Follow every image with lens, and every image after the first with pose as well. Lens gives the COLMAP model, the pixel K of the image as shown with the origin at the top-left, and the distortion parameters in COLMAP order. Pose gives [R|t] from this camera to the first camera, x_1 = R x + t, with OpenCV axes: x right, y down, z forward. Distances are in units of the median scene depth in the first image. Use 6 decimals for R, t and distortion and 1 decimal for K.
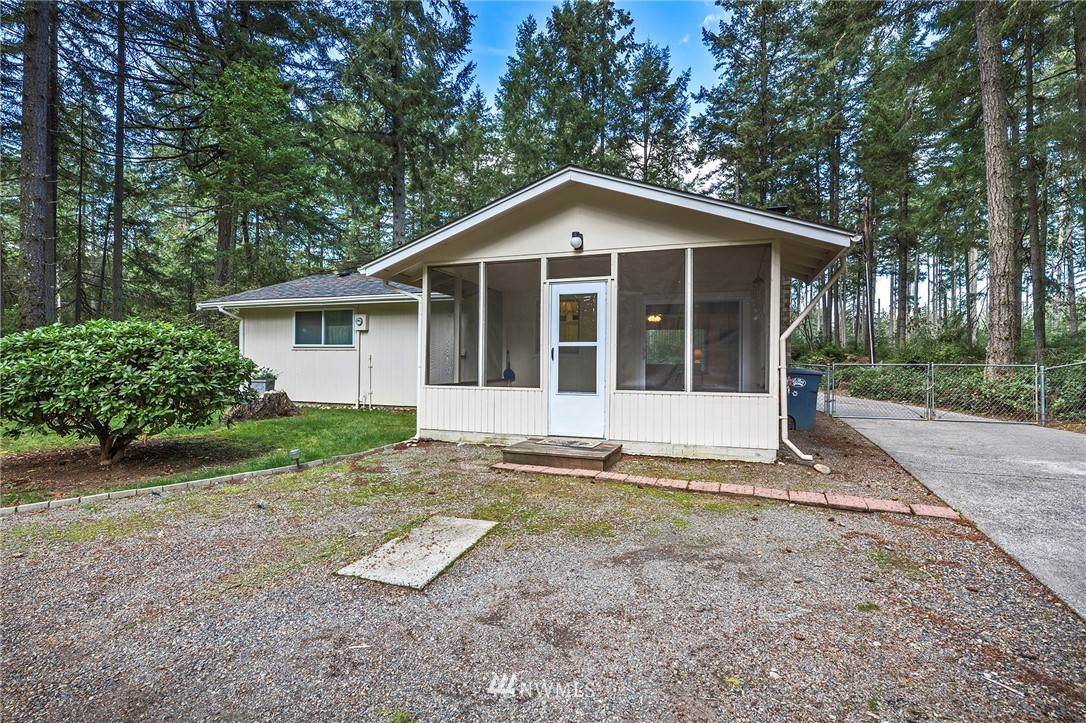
lens RADIAL K [[516.1, 0, 543.0], [0, 516.1, 361.5], [0, 0, 1]] dist [0.002830, 0.000270]
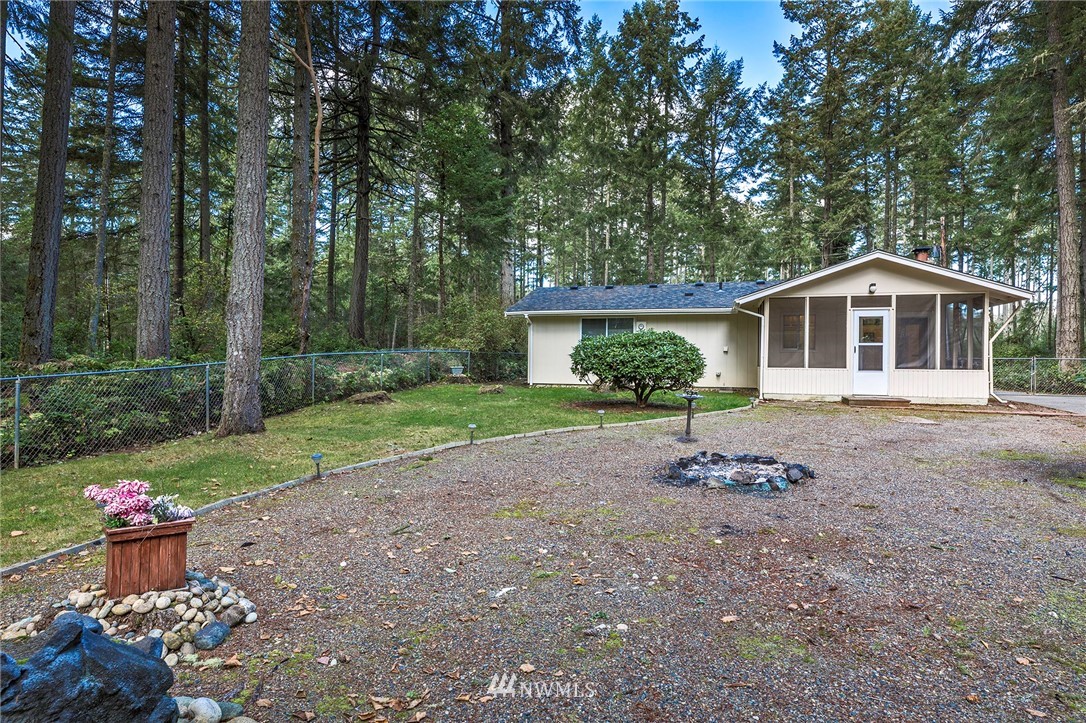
lens RADIAL K [[599.1, 0, 543.0], [0, 599.1, 361.5], [0, 0, 1]] dist [-0.001360, 0.000081]
pose [[0.998875, 0.004595, 0.047197, -1.165810], [-0.004596, 0.999989, -0.000106, 0.032619], [-0.047197, -0.000111, 0.998886, -1.036128]]
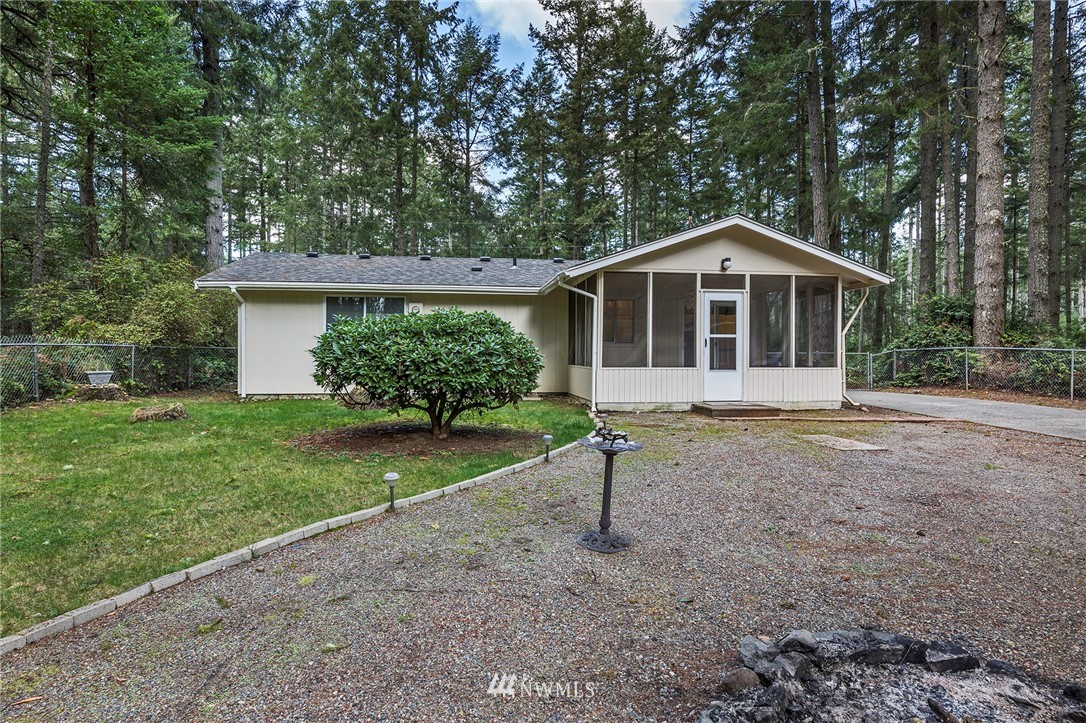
lens RADIAL K [[591.2, 0, 543.0], [0, 591.2, 361.5], [0, 0, 1]] dist [0.000009, -0.000067]
pose [[0.887958, -0.005461, 0.459892, -1.104181], [0.001947, 0.999965, 0.008114, 0.022224], [-0.459921, -0.006310, 0.887938, -0.215891]]
